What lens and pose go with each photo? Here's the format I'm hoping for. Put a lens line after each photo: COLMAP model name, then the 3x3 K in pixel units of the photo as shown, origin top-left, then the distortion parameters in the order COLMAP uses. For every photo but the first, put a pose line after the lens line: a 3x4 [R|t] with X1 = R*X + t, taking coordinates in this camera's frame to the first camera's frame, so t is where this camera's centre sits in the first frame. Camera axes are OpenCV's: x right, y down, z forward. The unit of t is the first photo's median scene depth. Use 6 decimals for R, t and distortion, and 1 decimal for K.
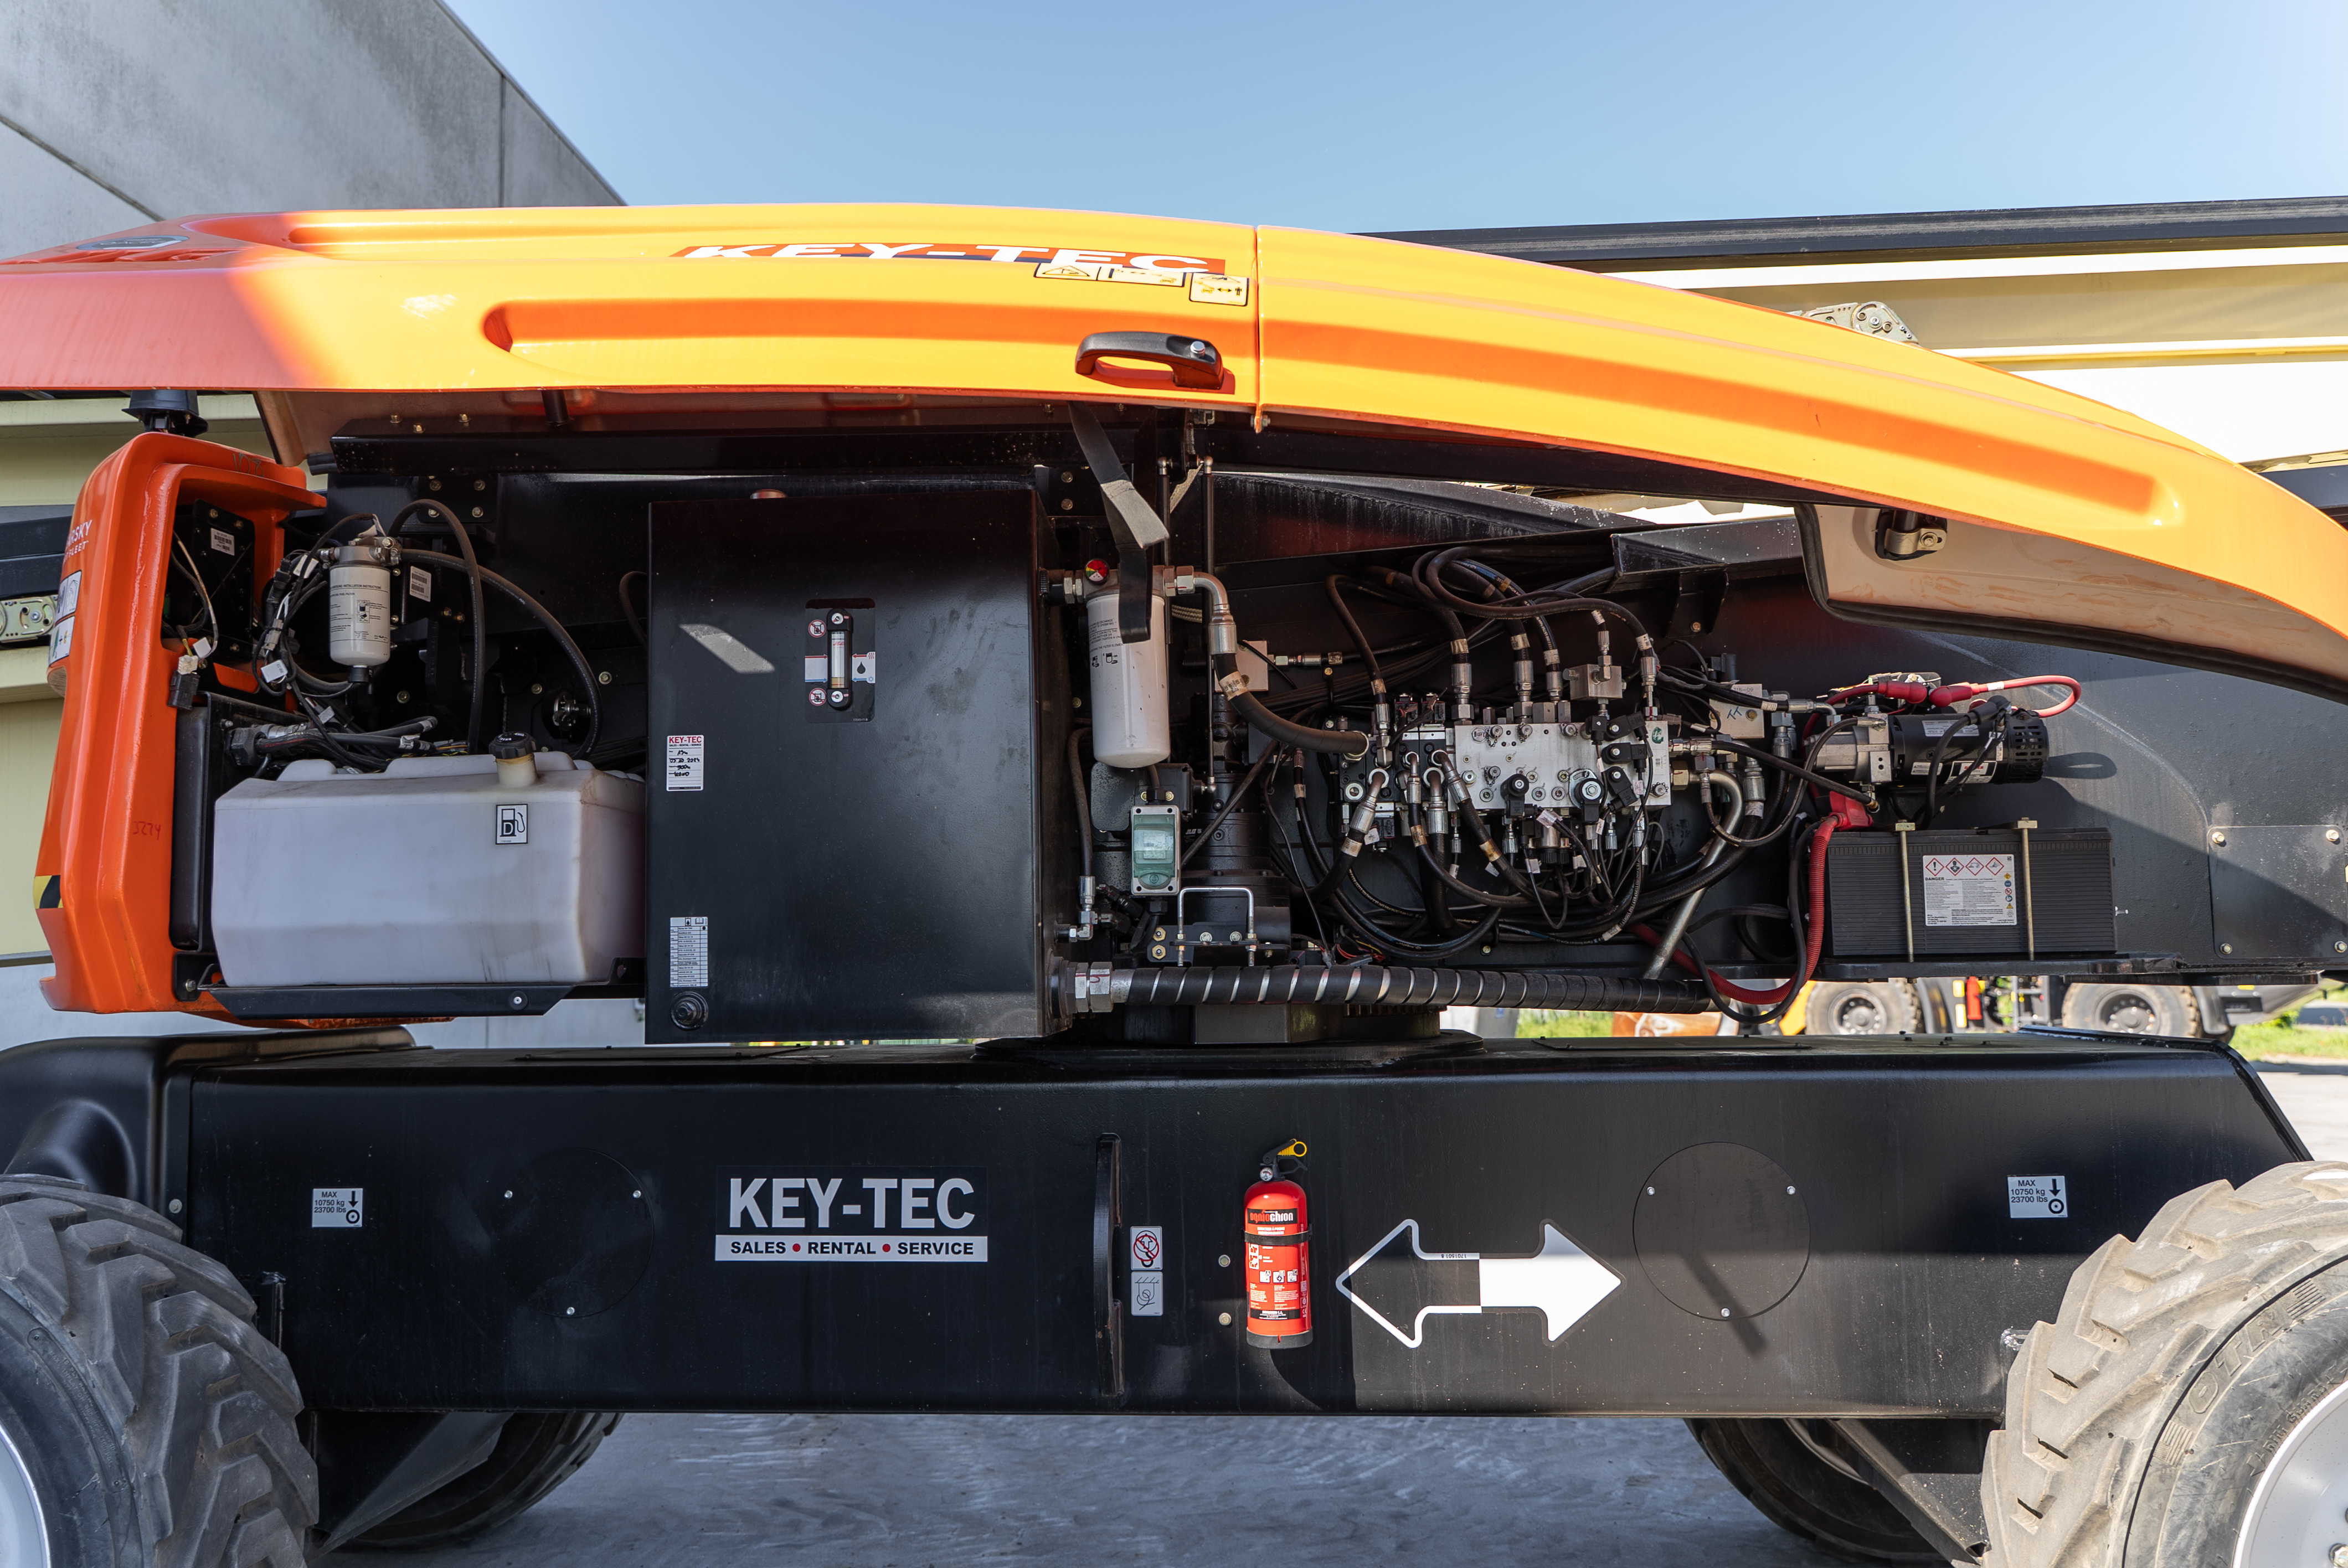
lens RADIAL K [[1861.2, 0, 1170.7], [0, 1861.2, 785.5], [0, 0, 1]] dist [0.004125, -0.013776]
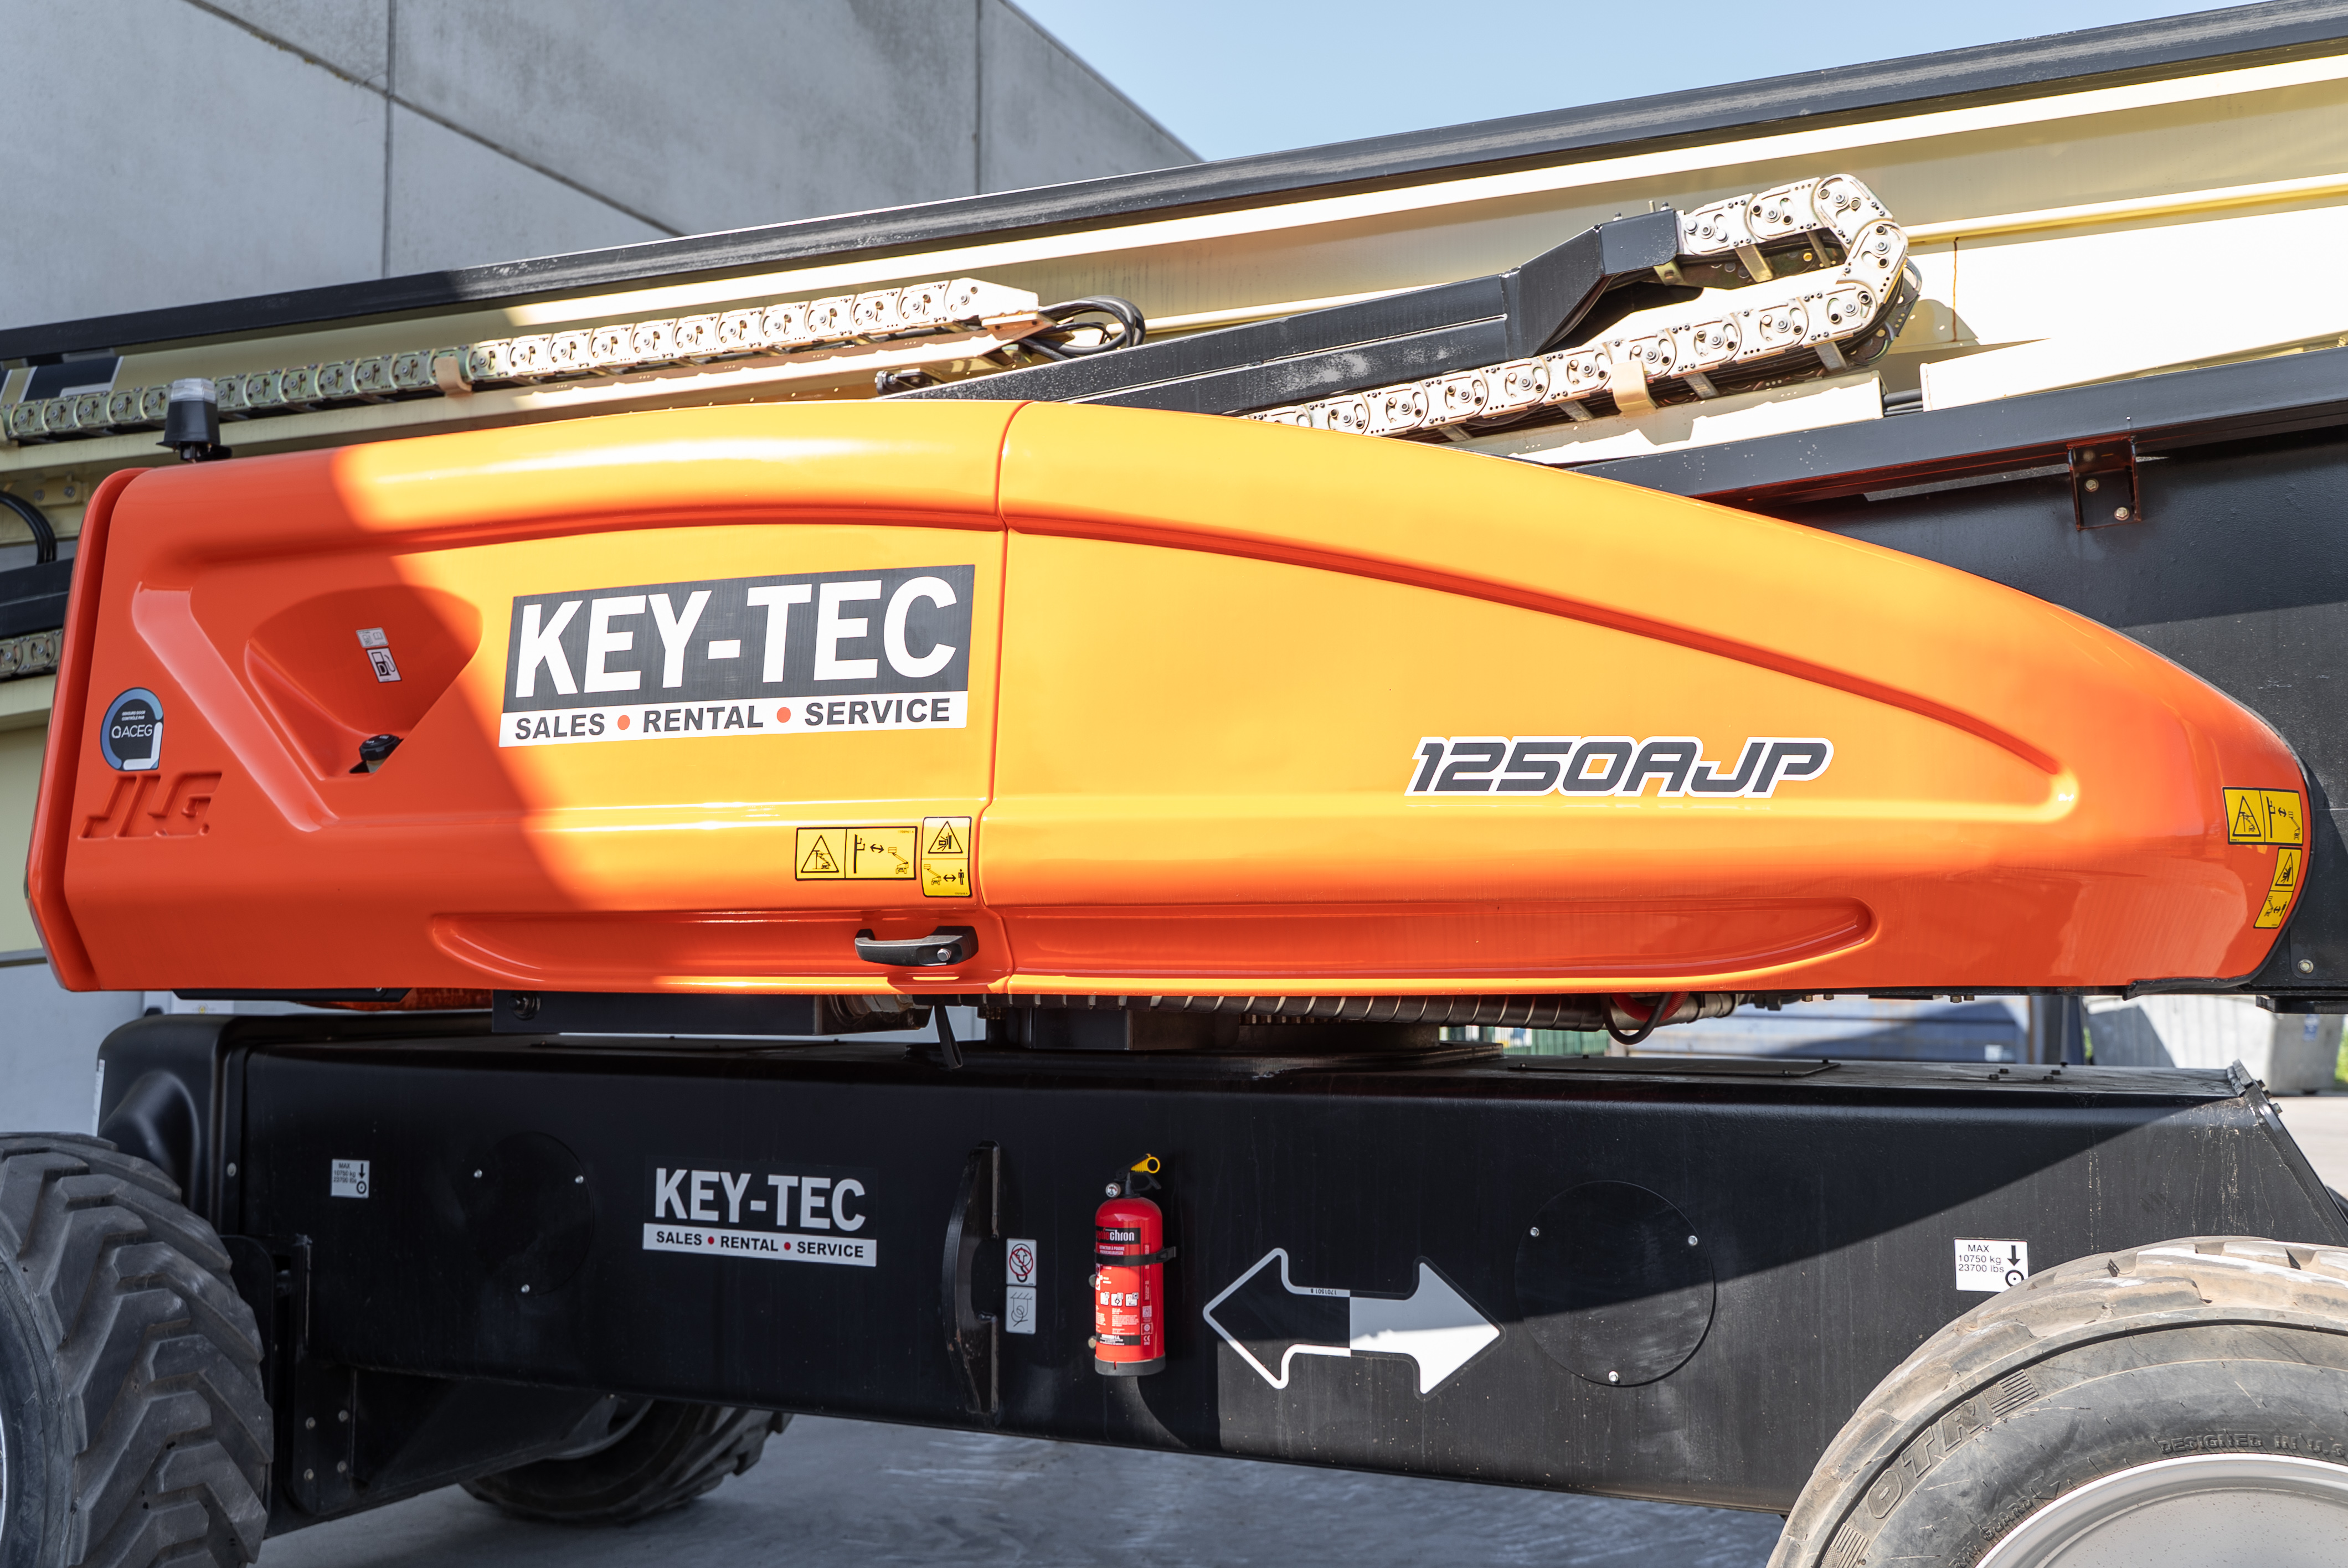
lens RADIAL K [[2228.2, 0, 1171.7], [0, 2228.2, 791.1], [0, 0, 1]] dist [-0.007828, 0.000000]
pose [[0.939685, -0.009987, -0.341895, 0.449650], [0.017438, 0.999673, 0.018726, -0.011162], [0.341597, -0.023558, 0.939551, -0.033361]]
